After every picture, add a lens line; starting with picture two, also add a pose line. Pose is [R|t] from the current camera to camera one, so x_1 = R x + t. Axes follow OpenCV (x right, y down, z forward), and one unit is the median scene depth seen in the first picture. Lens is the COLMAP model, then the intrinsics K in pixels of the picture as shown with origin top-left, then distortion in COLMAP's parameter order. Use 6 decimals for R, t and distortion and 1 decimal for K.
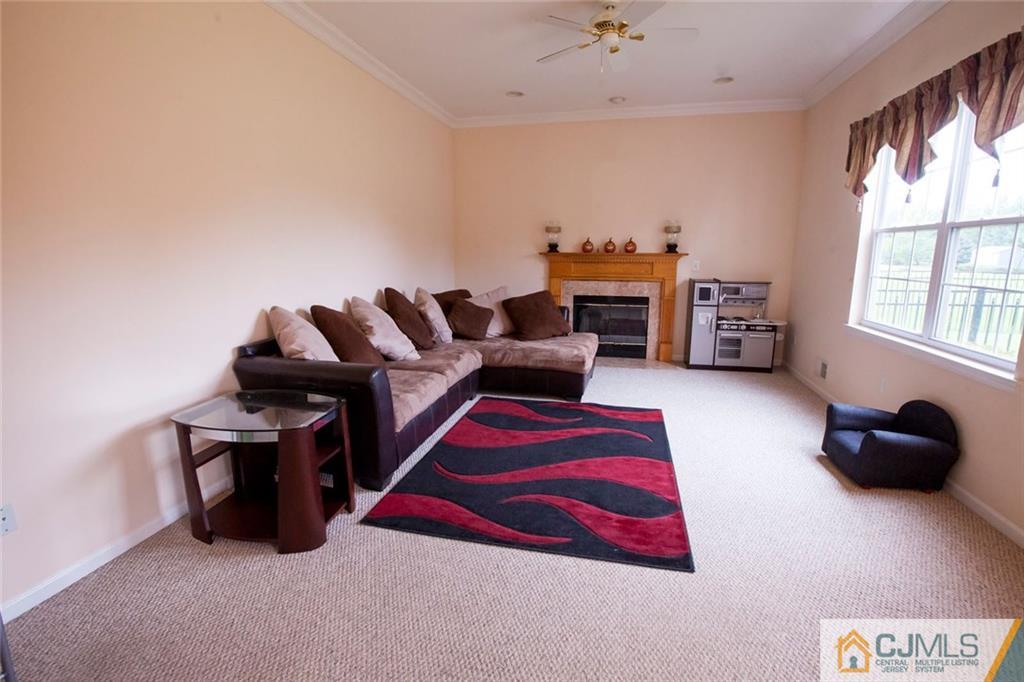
lens RADIAL K [[480.3, 0, 510.2], [0, 480.3, 327.7], [0, 0, 1]] dist [-0.024541, 0.000234]
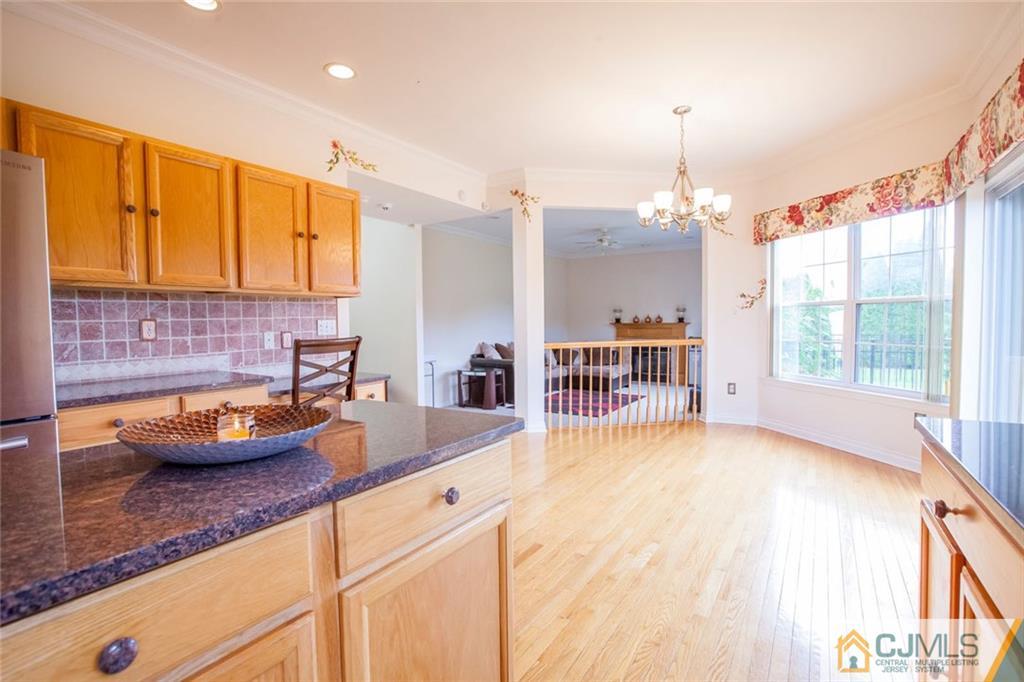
lens RADIAL K [[480.3, 0, 510.2], [0, 480.3, 327.7], [0, 0, 1]] dist [-0.024541, 0.000234]
pose [[0.938592, -0.005754, -0.344981, 0.358993], [-0.046762, 0.988514, -0.143714, 0.153485], [0.341845, 0.151021, 0.927542, -0.898983]]
